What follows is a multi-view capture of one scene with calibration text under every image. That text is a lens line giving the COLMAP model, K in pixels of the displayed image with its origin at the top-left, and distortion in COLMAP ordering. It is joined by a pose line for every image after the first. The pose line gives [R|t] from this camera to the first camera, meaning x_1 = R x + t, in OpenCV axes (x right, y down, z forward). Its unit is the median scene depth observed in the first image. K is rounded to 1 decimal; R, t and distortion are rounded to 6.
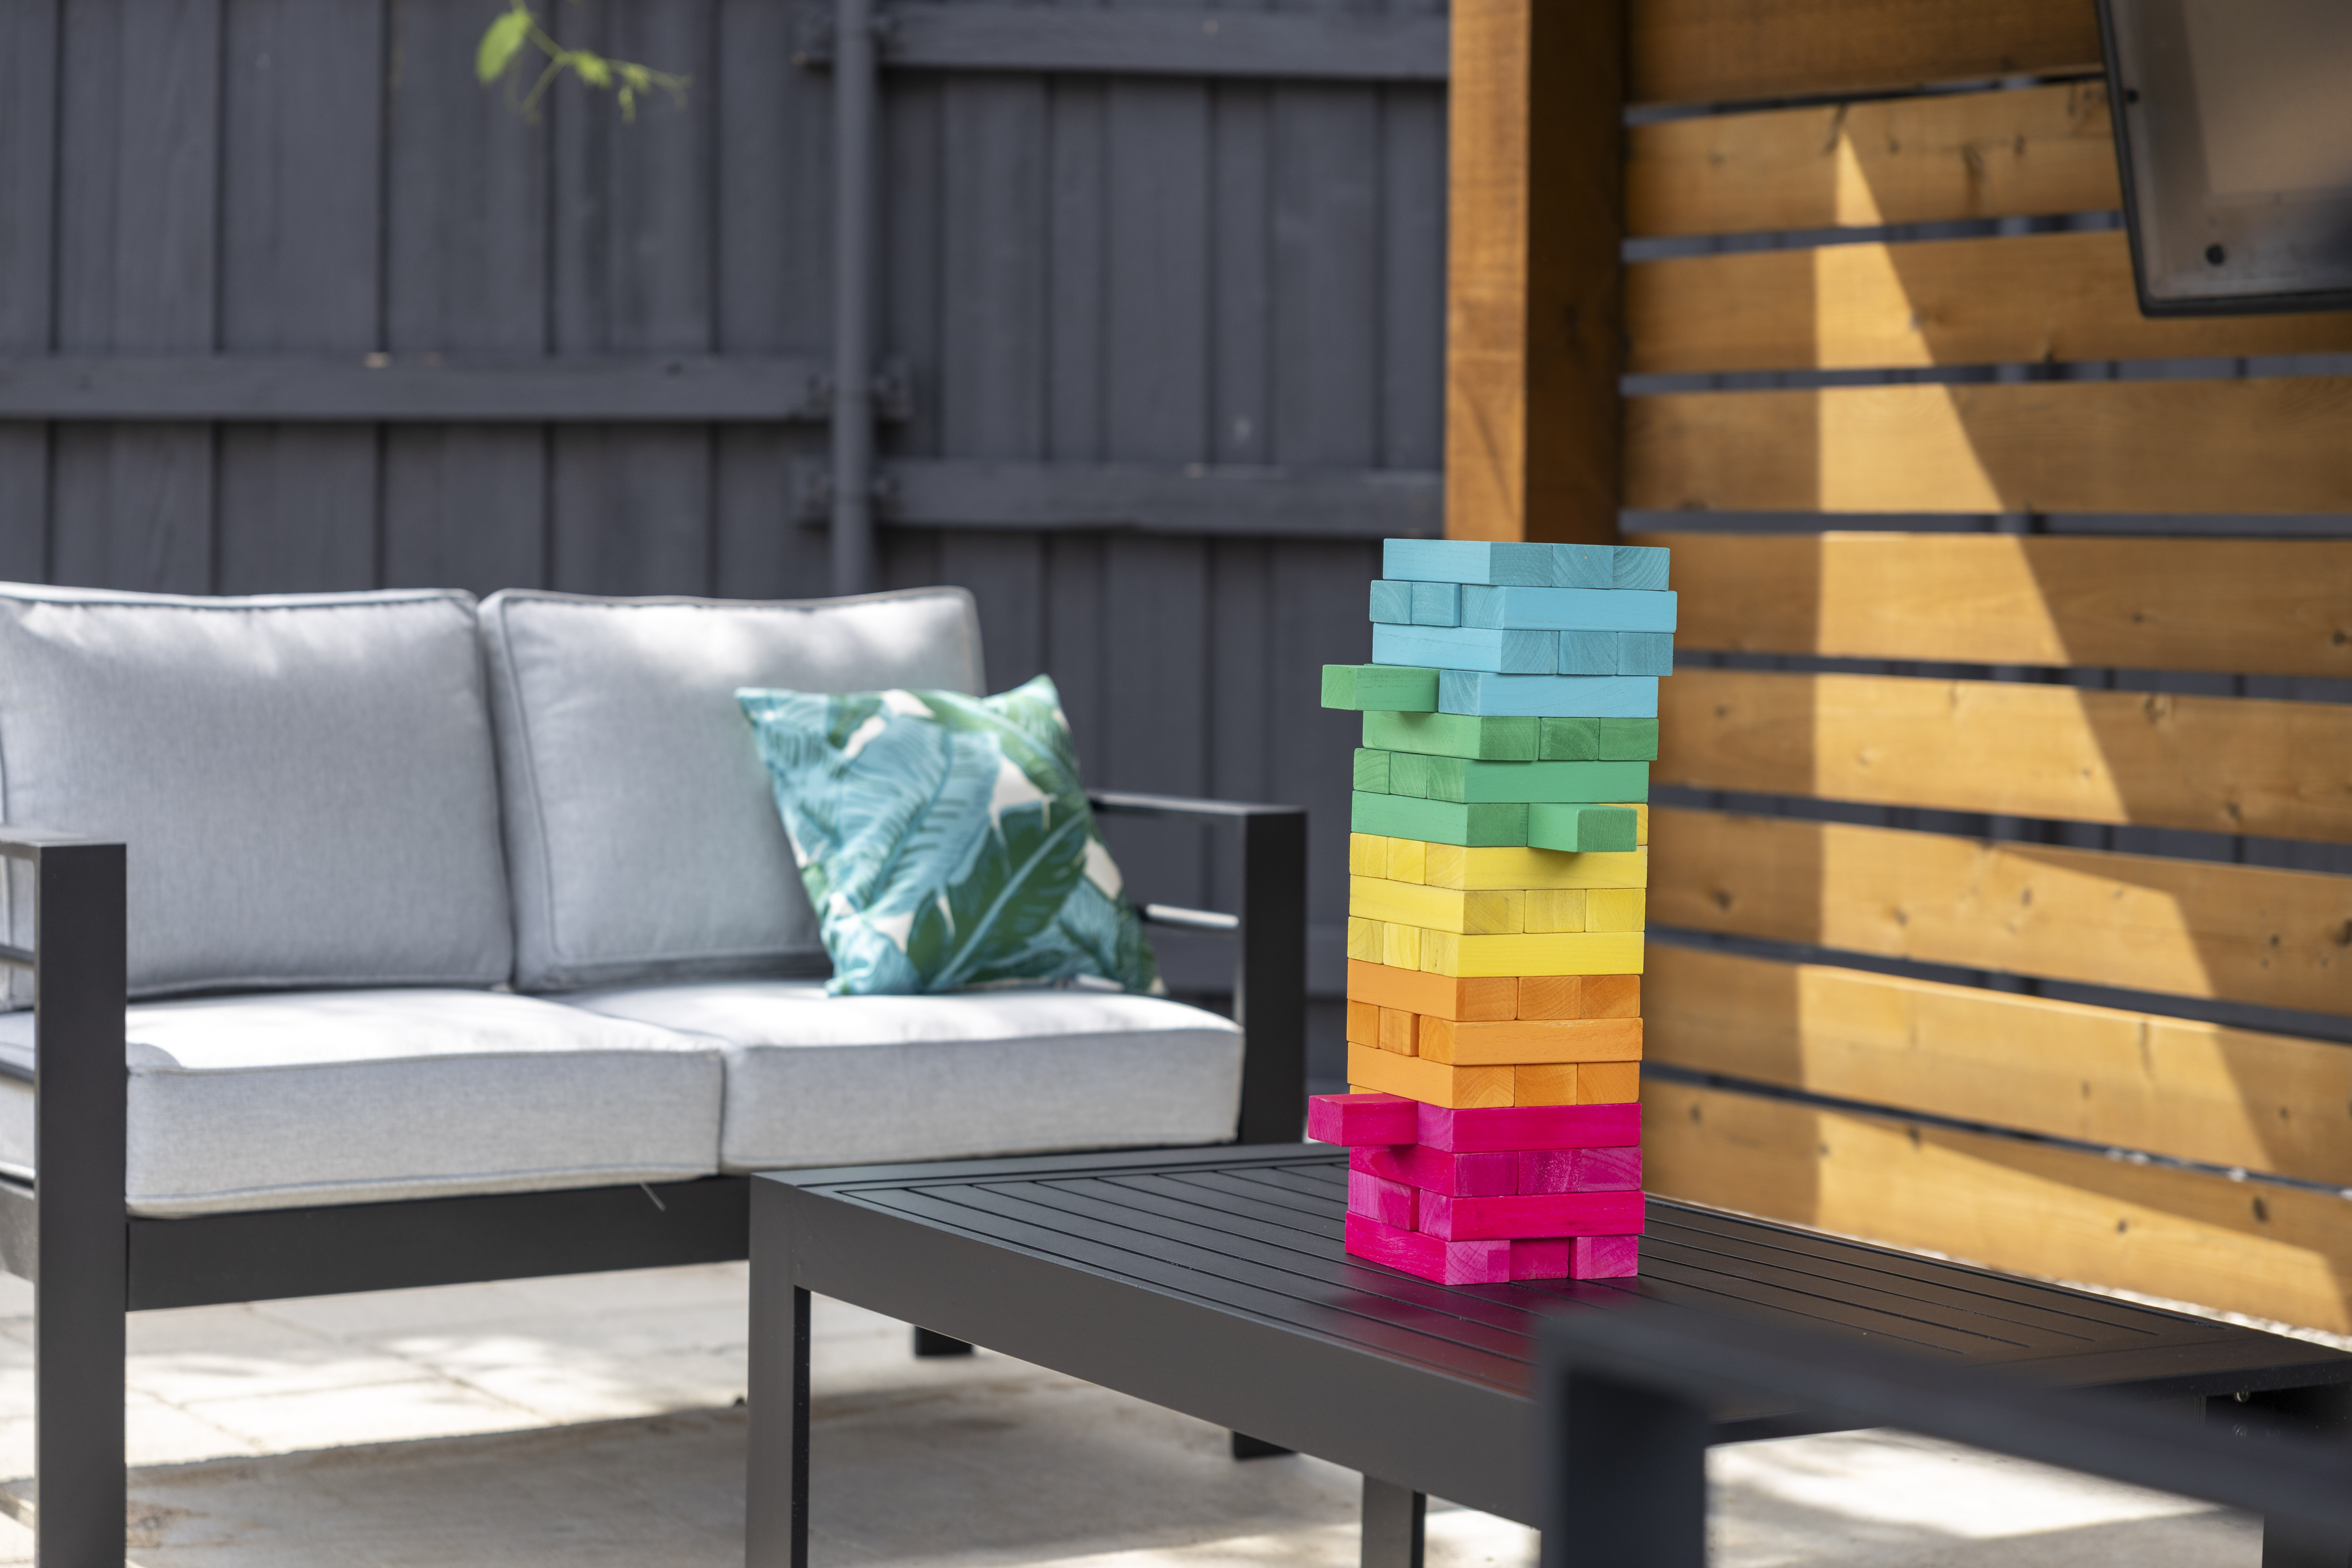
lens RADIAL K [[4419.0, 0, 1174.5], [0, 4419.0, 523.1], [0, 0, 1]] dist [0.013213, -0.072268]
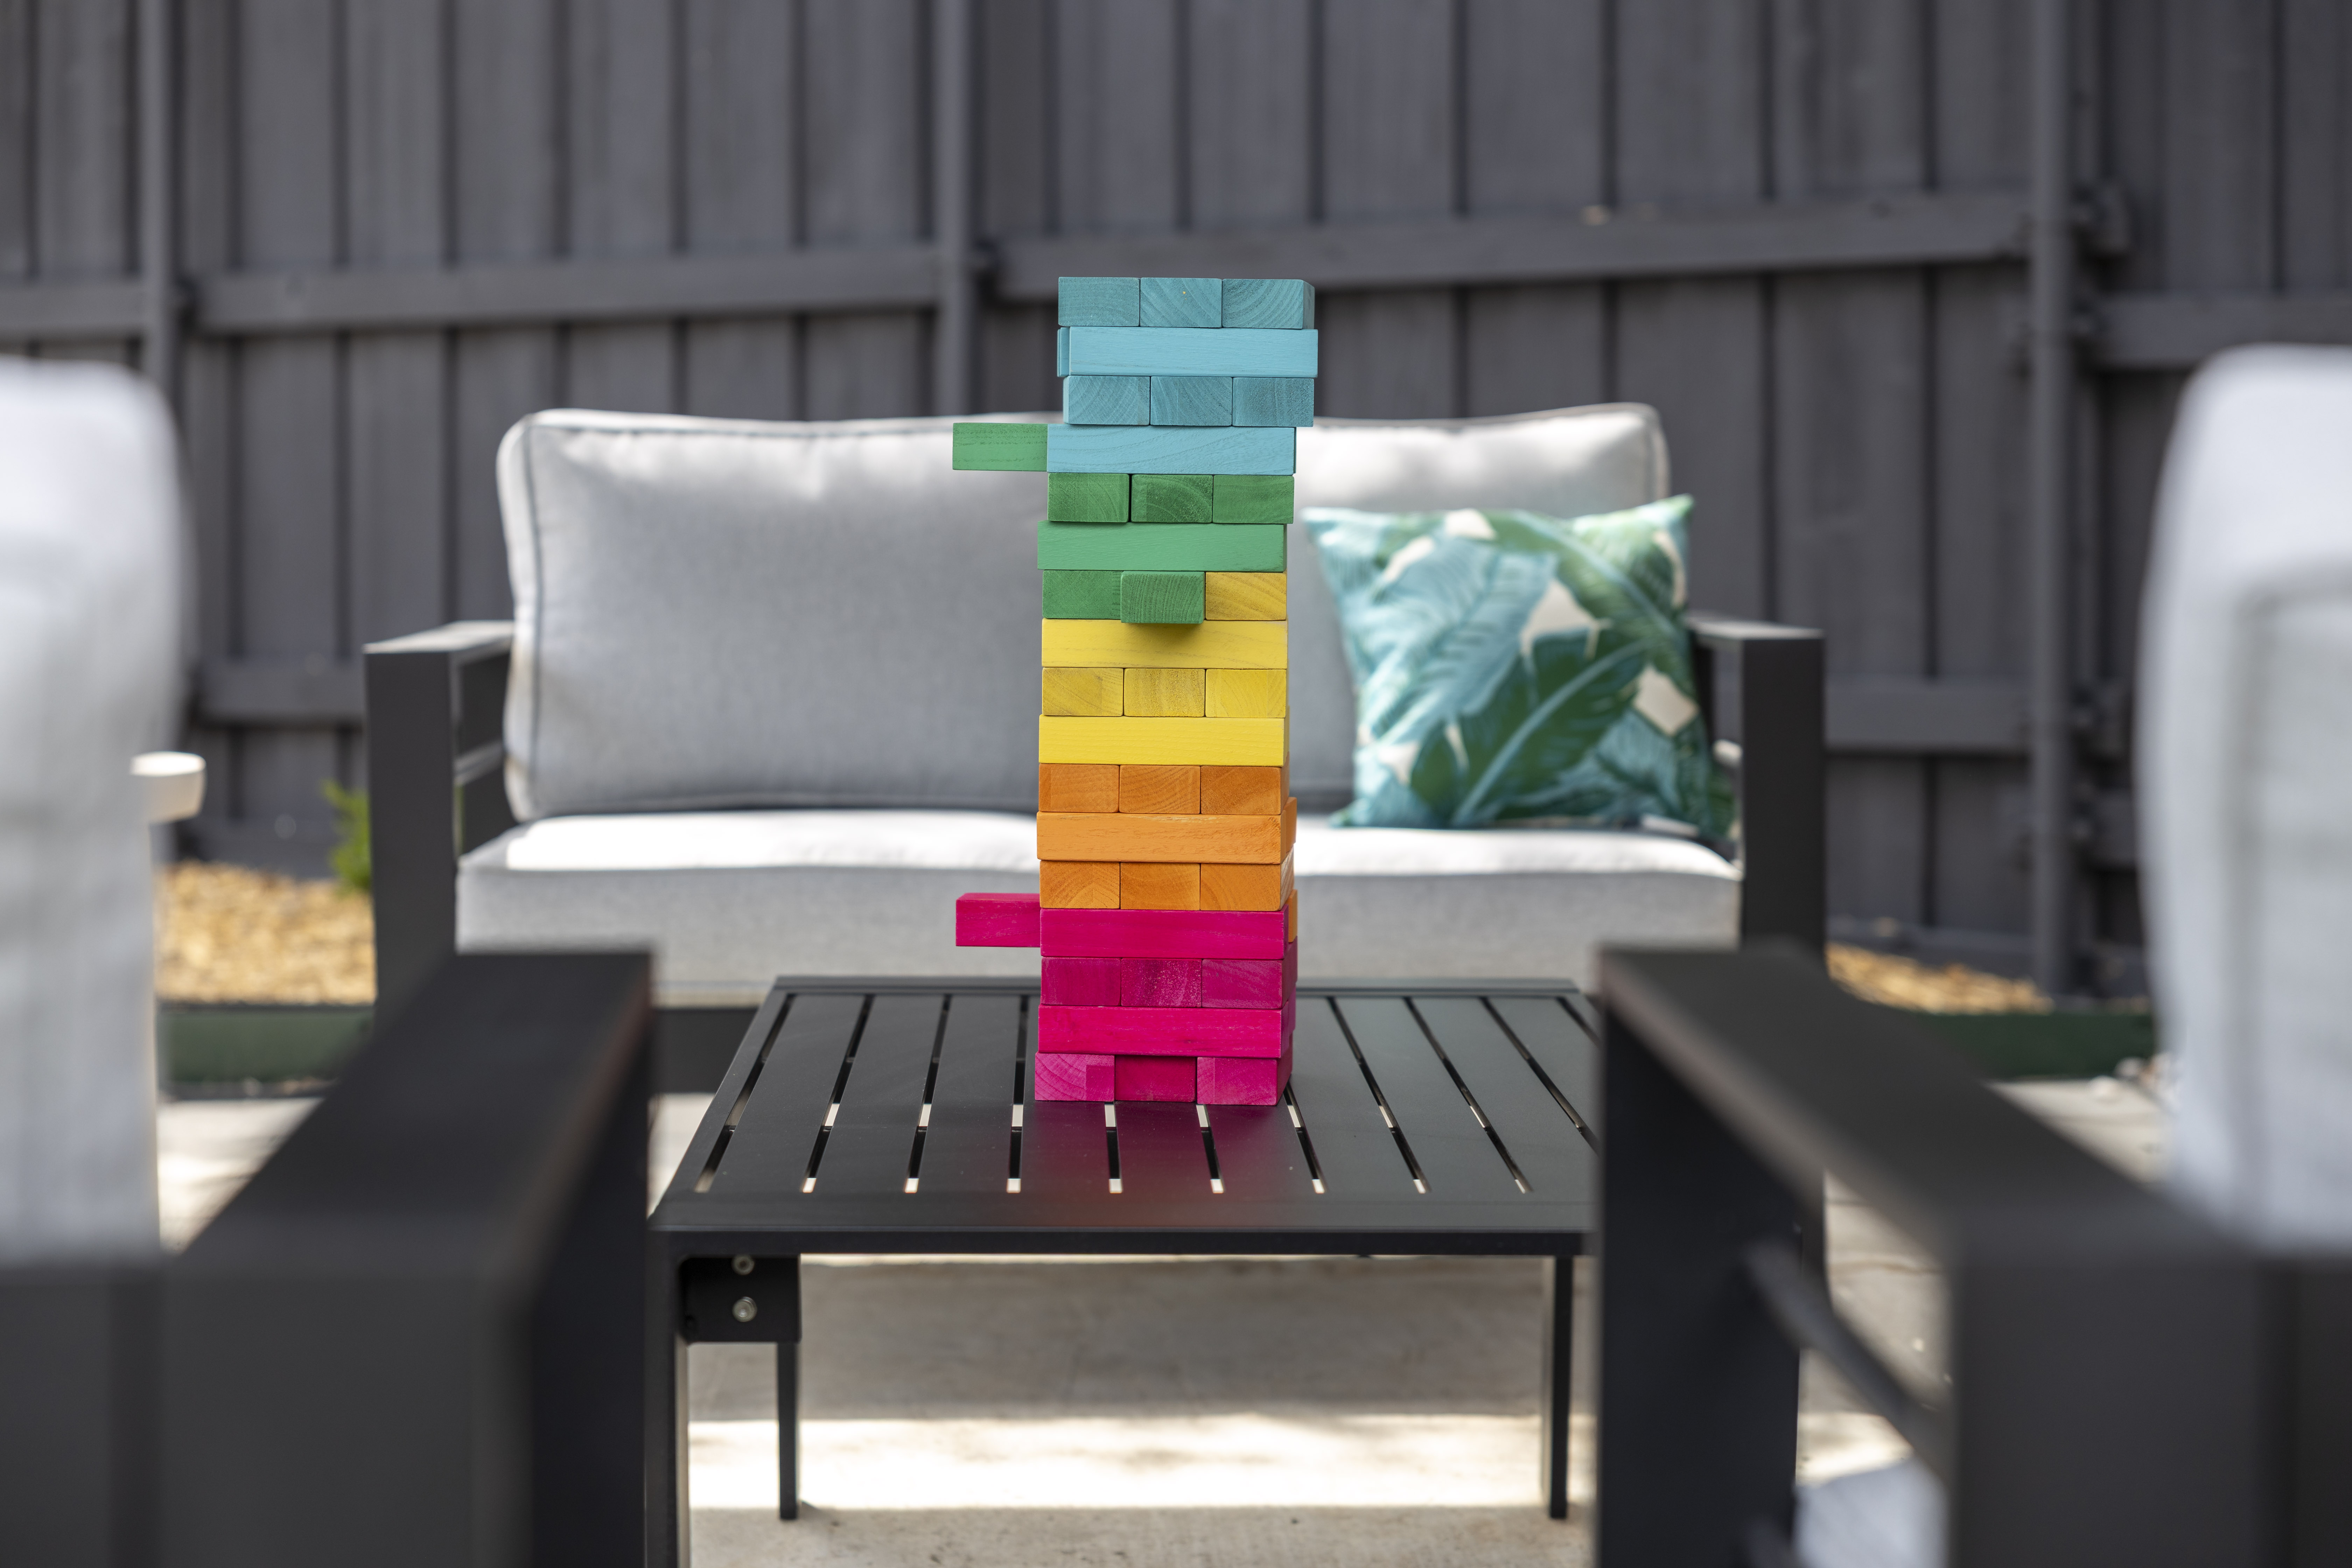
lens RADIAL K [[4440.8, 0, 1176.0], [0, 4440.8, 784.0], [0, 0, 1]] dist [-0.020072, -0.225515]
pose [[0.864323, 0.015743, -0.502690, 0.366269], [0.021558, 0.997432, 0.068303, 0.030604], [0.502474, -0.069872, 0.861764, 0.154842]]
